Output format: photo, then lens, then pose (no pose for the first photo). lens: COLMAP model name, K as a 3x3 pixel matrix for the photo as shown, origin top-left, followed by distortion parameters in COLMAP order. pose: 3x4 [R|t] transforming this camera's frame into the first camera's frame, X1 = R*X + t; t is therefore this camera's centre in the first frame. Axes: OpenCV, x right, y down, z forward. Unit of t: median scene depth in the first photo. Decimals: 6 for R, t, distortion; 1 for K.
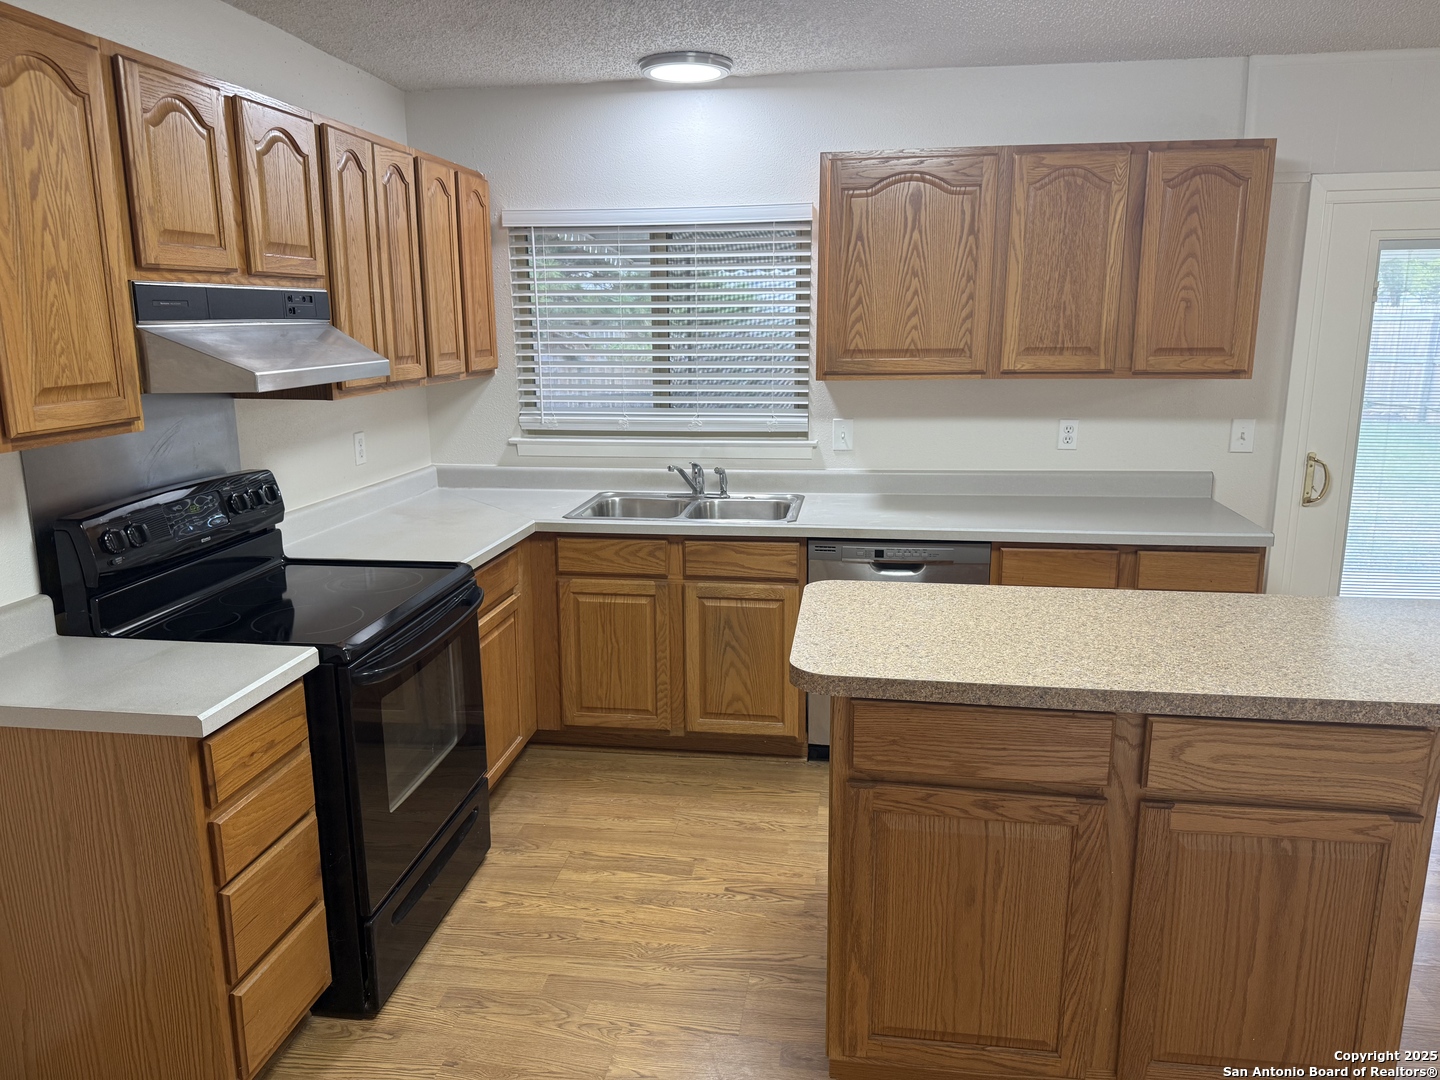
lens RADIAL K [[1004.7, 0, 725.2], [0, 1004.7, 524.5], [0, 0, 1]] dist [0.067327, -0.079460]
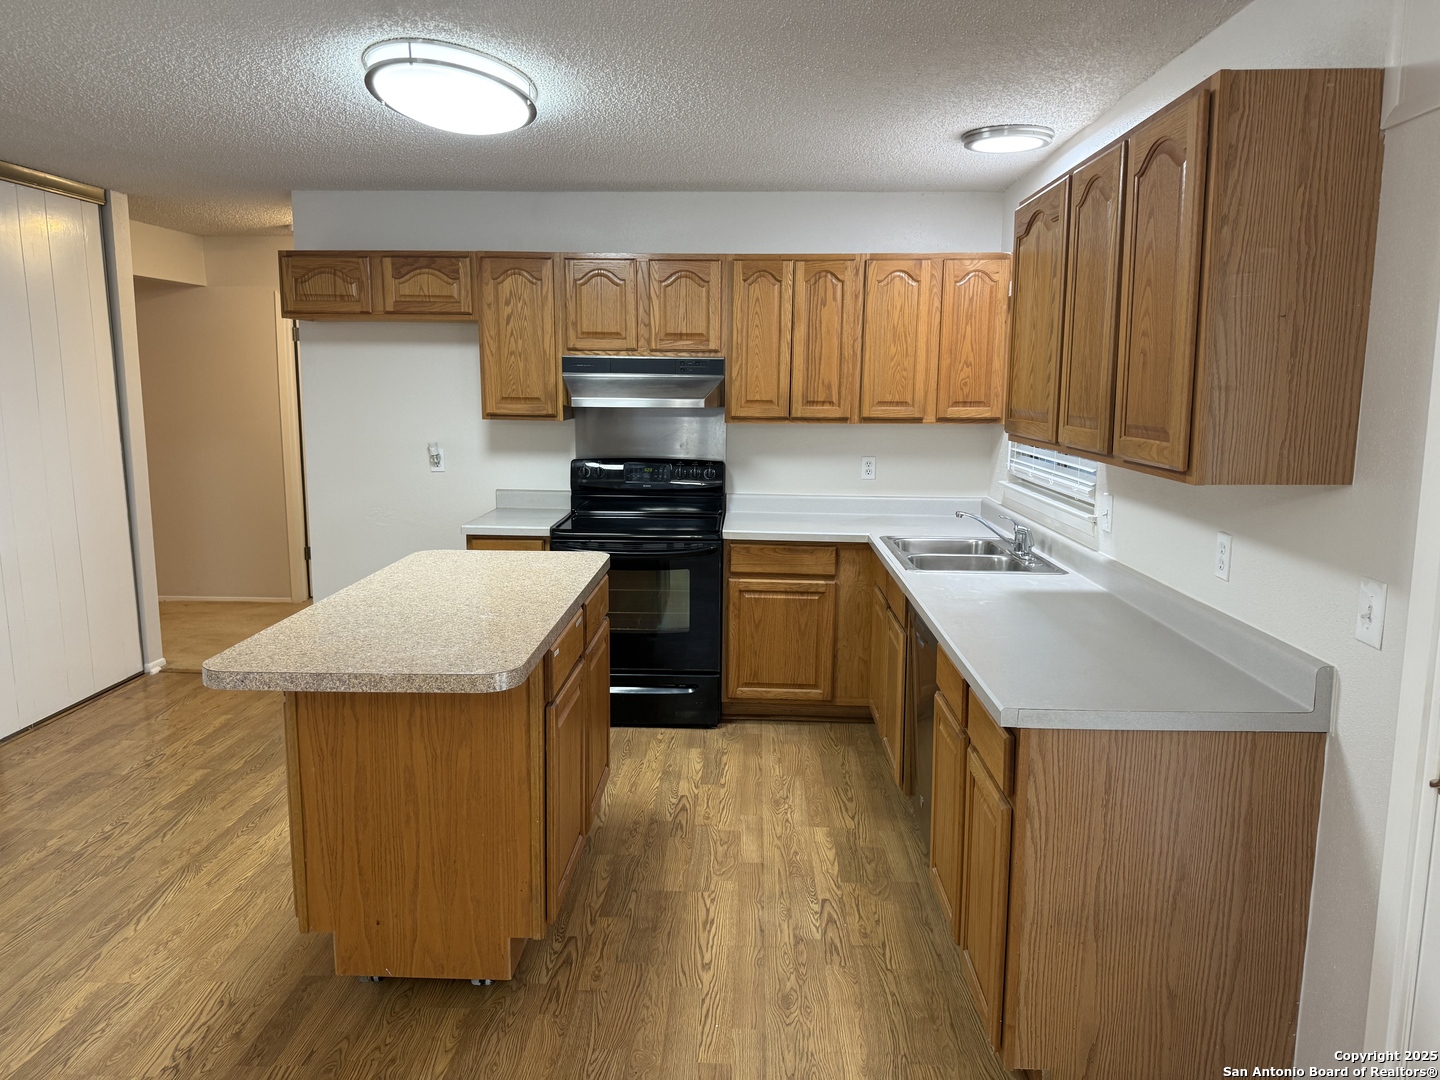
lens RADIAL K [[1004.7, 0, 723.7], [0, 1004.7, 545.4], [0, 0, 1]] dist [0.067327, -0.079460]
pose [[0.114791, 0.174857, -0.977879, 1.277983], [-0.213817, 0.965663, 0.147573, -0.173152], [0.970106, 0.192147, 0.148237, 0.796925]]
